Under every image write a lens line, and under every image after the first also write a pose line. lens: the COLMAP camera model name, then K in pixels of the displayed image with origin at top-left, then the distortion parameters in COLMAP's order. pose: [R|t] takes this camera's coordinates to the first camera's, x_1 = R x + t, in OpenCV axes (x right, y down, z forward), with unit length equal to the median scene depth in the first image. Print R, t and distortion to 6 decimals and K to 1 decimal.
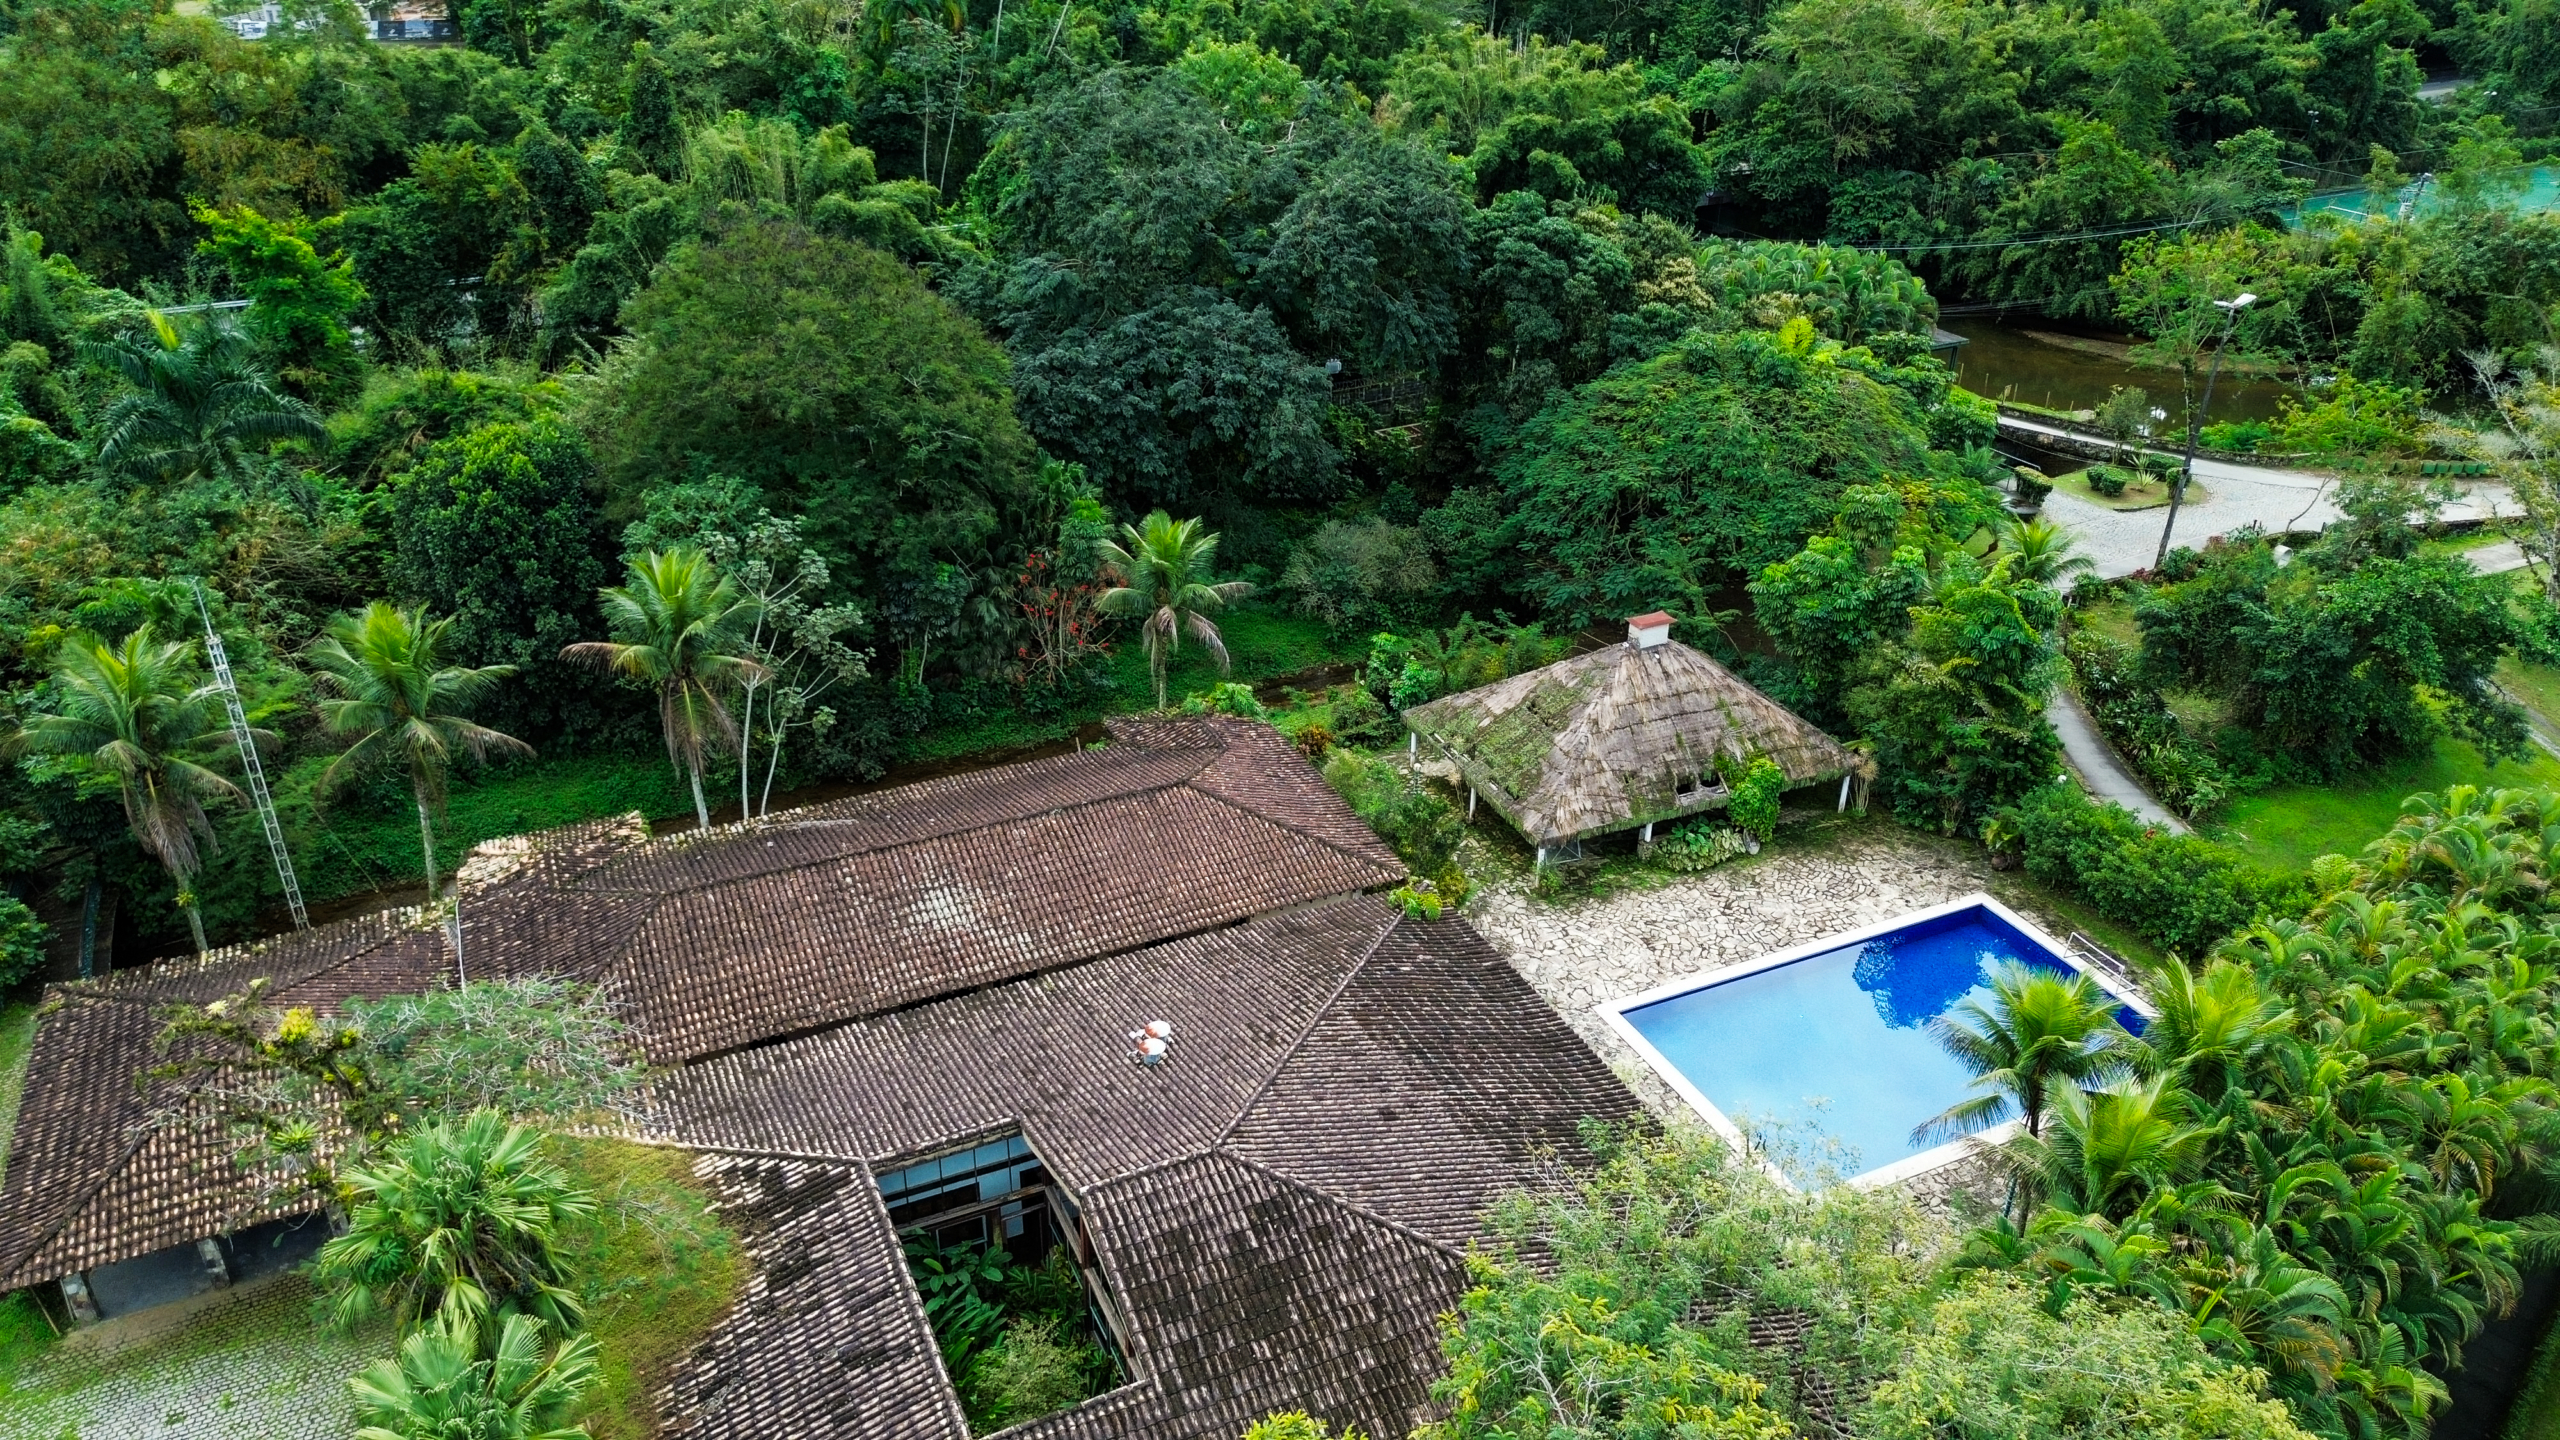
lens RADIAL K [[1817.5, 0, 1286.9], [0, 1817.5, 713.2], [0, 0, 1]] dist [0.073950, -0.074398]
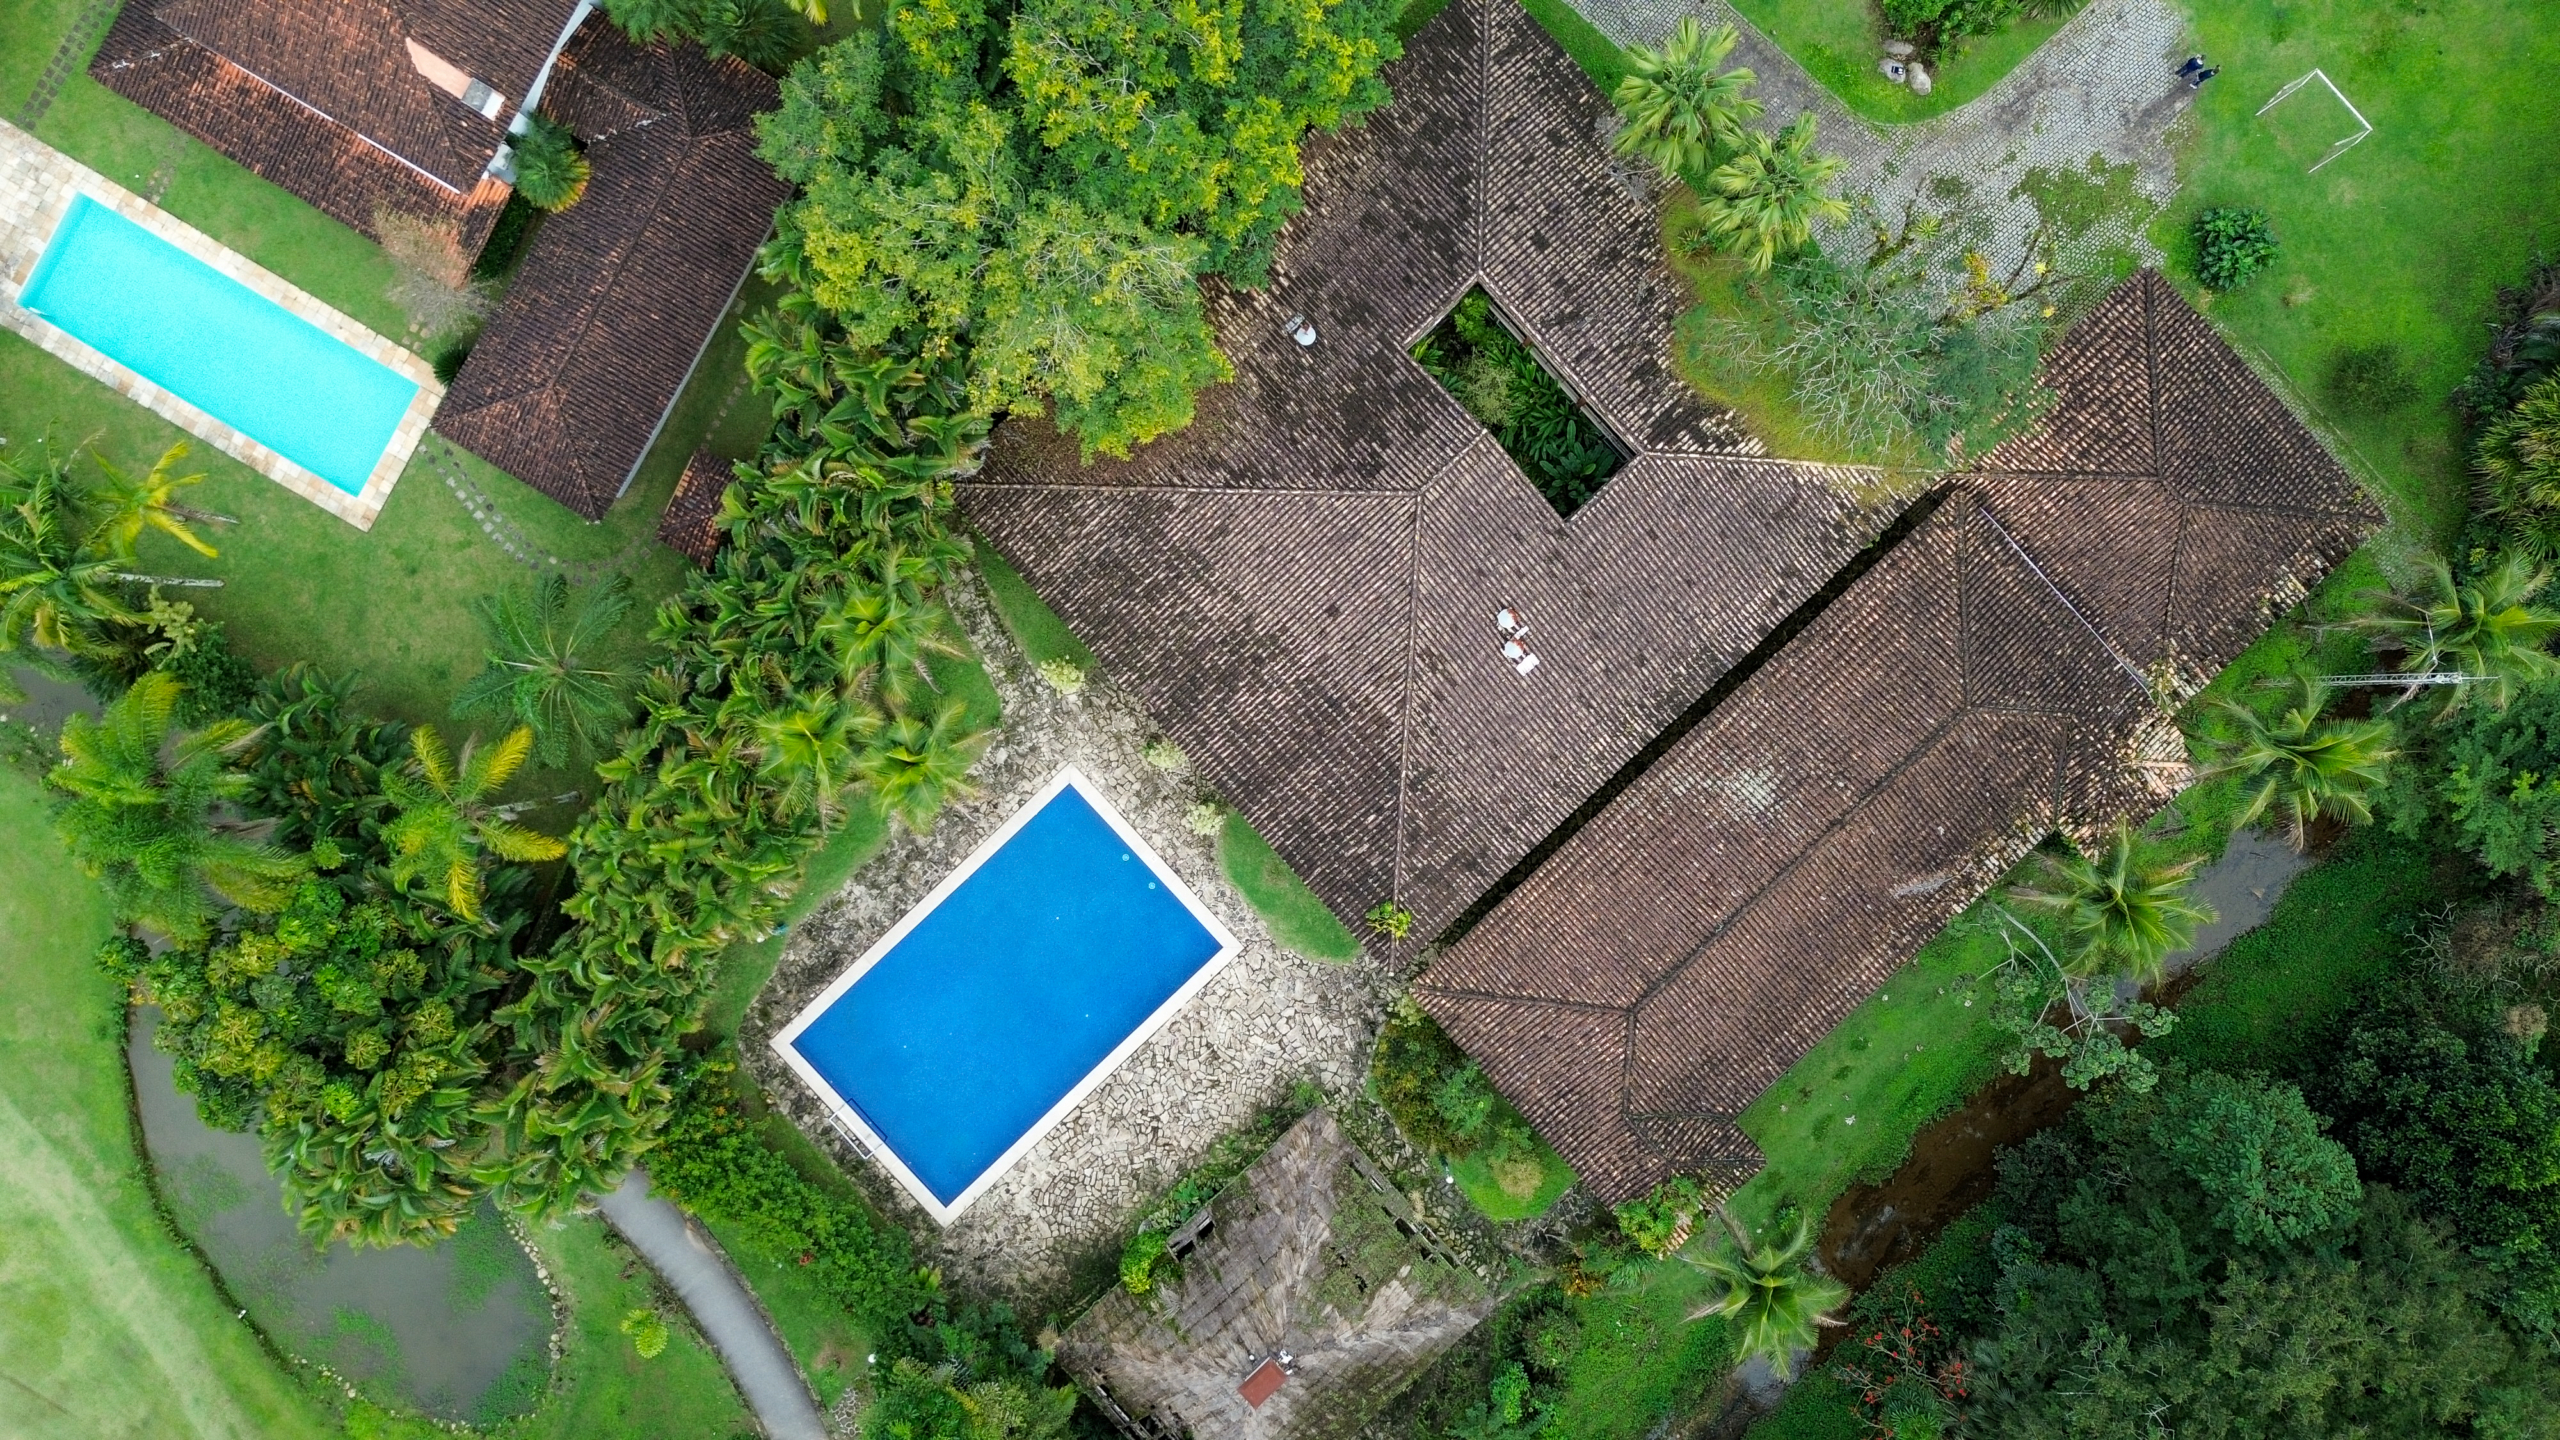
lens RADIAL K [[1817.5, 0, 1286.9], [0, 1817.5, 713.2], [0, 0, 1]] dist [0.073950, -0.074398]
pose [[-0.952324, 0.305087, -0.001406, 0.097943], [-0.148577, -0.459746, 0.875533, -0.913468], [0.266467, 0.834000, 0.483156, 0.289090]]
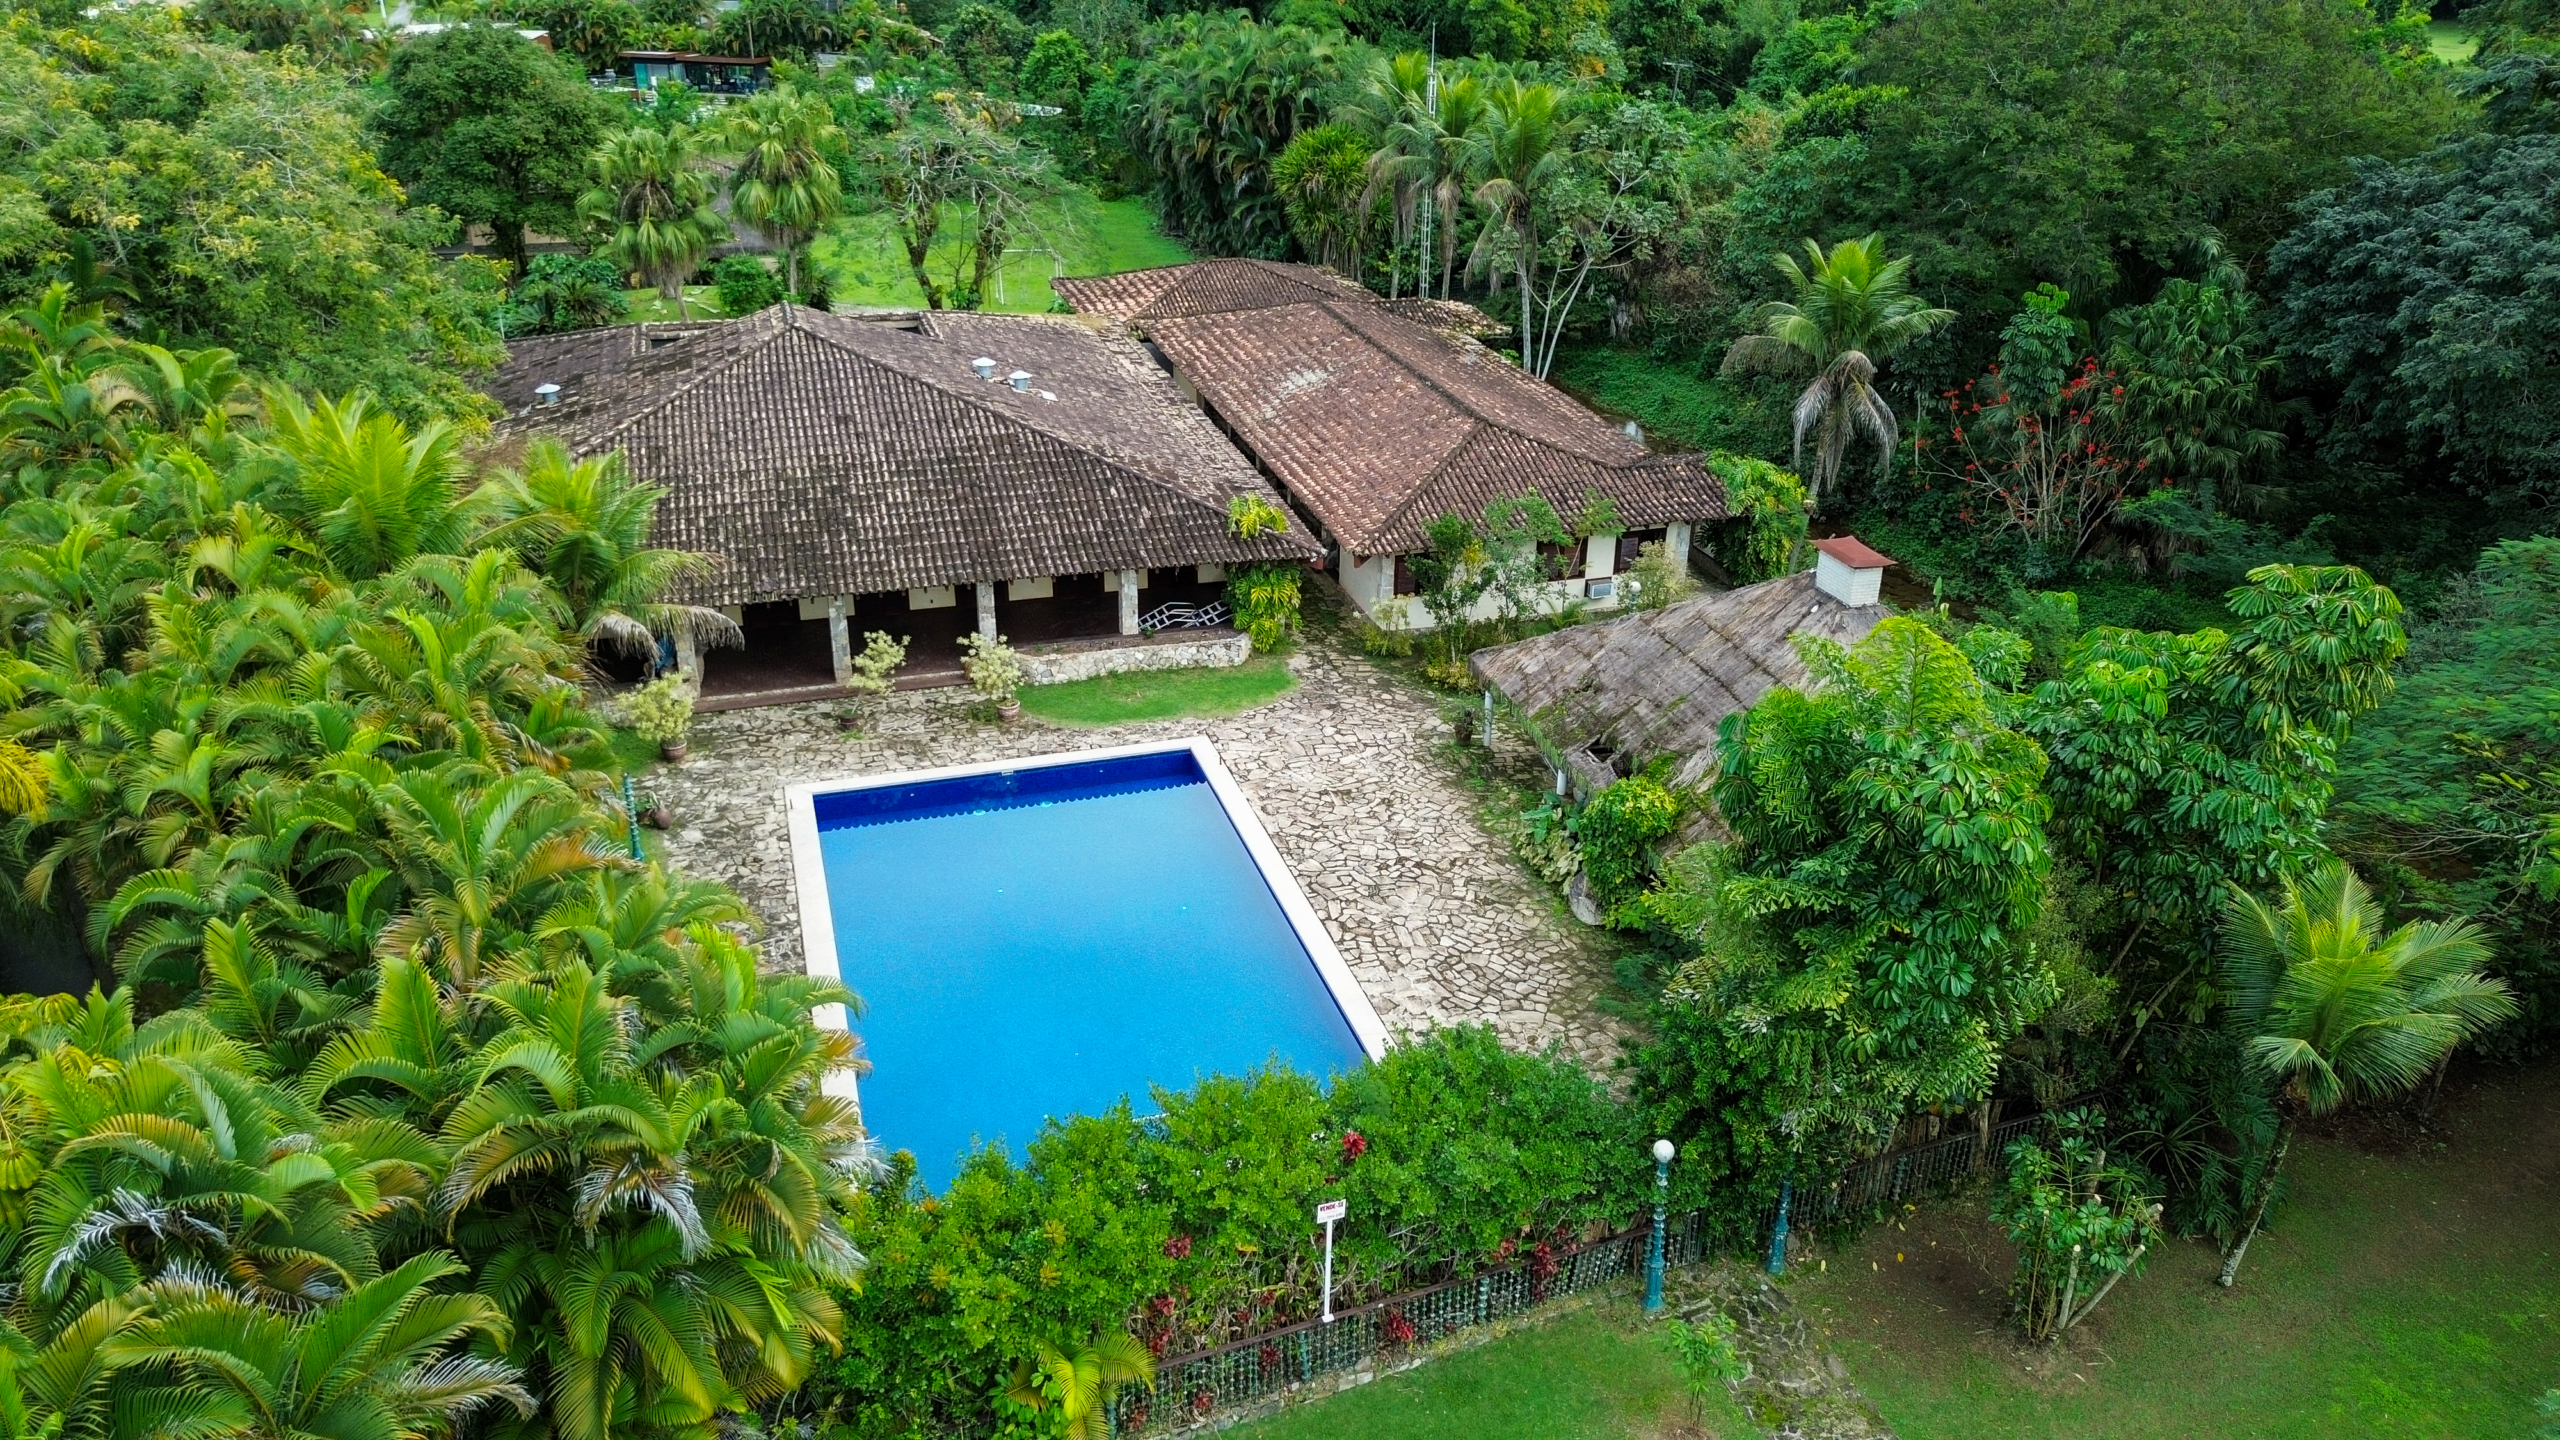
lens RADIAL K [[1817.5, 0, 1286.9], [0, 1817.5, 713.2], [0, 0, 1]] dist [0.073950, -0.074398]
pose [[-0.143007, 0.412116, -0.899838, 0.926076], [-0.473185, 0.770072, 0.427885, -0.197527], [0.869278, 0.486981, 0.084881, 1.031073]]
